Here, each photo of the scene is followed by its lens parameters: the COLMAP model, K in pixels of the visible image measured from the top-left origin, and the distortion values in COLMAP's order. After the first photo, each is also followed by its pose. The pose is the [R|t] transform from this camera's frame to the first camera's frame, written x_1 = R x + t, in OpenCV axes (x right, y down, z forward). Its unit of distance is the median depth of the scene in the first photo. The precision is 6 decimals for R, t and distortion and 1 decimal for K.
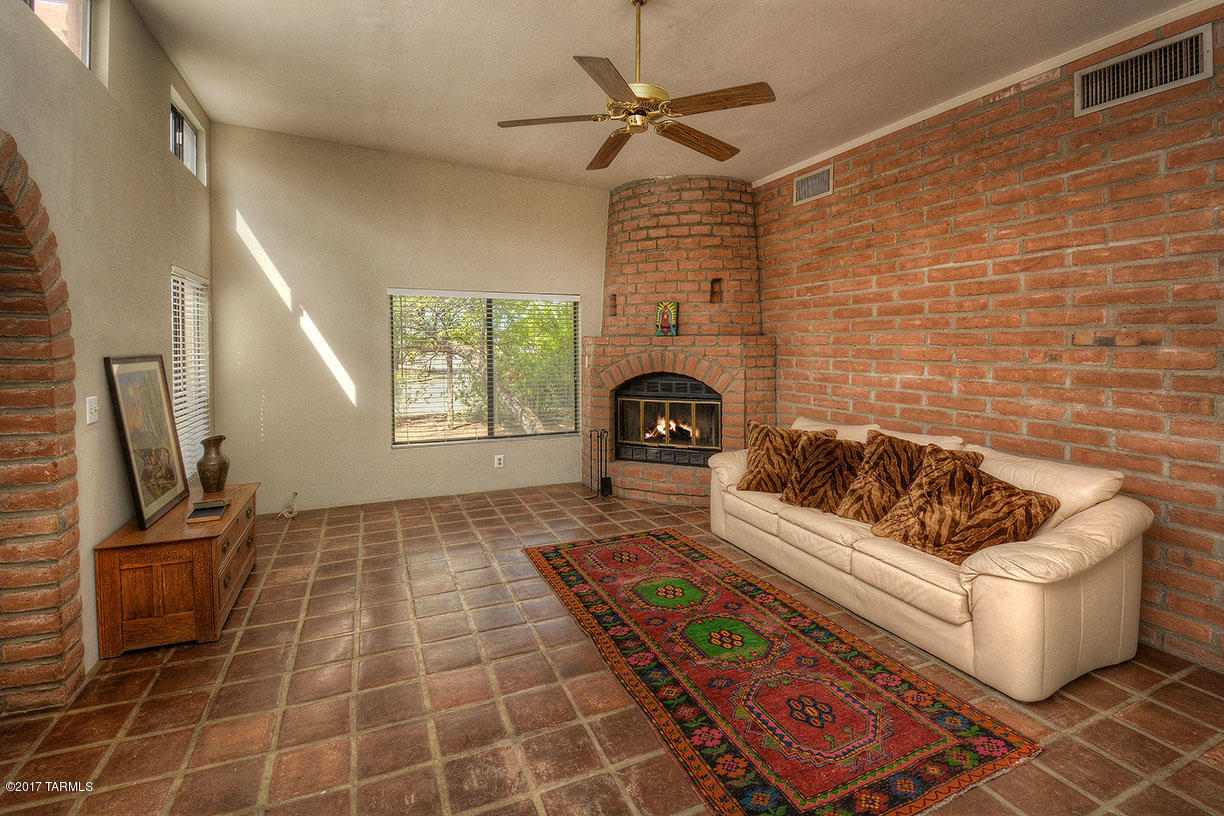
lens RADIAL K [[482.9, 0, 615.7], [0, 482.9, 352.7], [0, 0, 1]] dist [-0.002089, -0.000714]
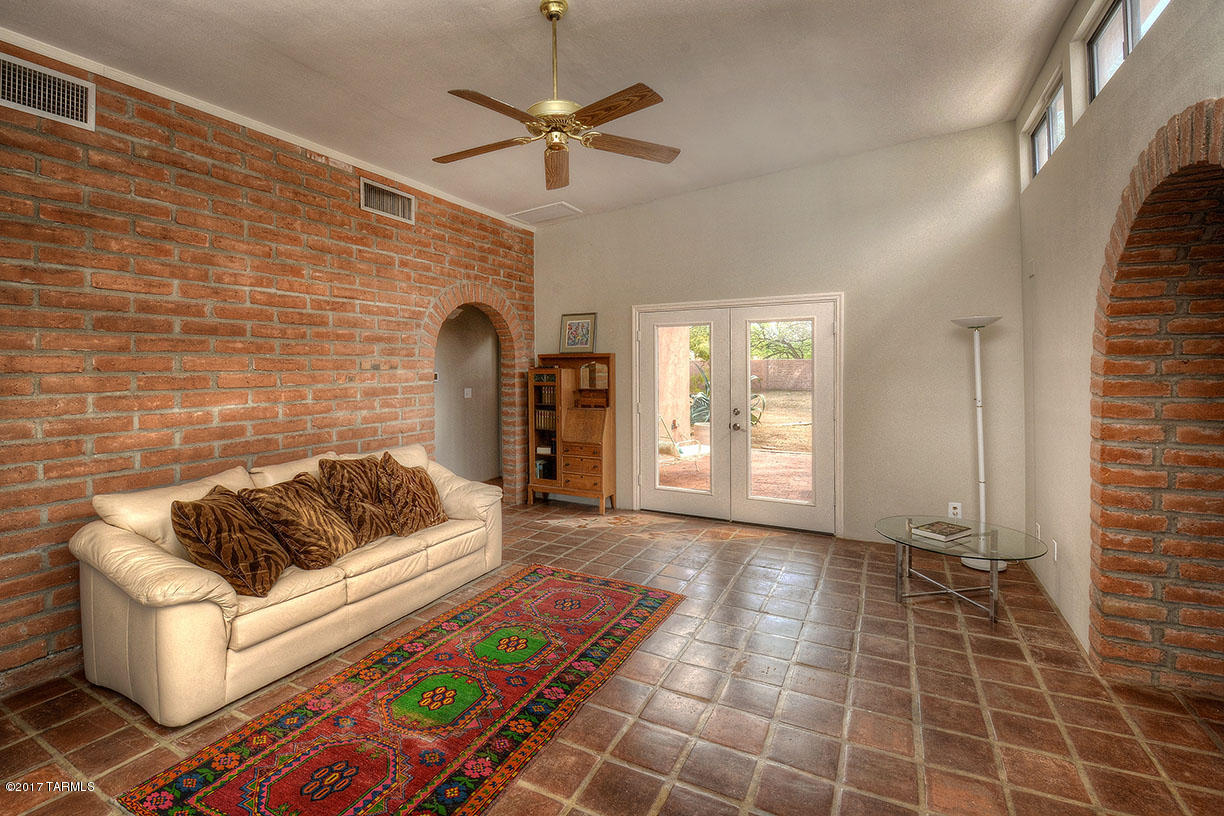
lens RADIAL K [[538.5, 0, 613.8], [0, 538.5, 368.5], [0, 0, 1]] dist [-0.003138, -0.000768]
pose [[-0.580388, 0.000199, 0.814340, -0.624589], [0.021939, 0.999641, 0.015392, -0.021467], [-0.814045, 0.026799, -0.580184, 1.068071]]
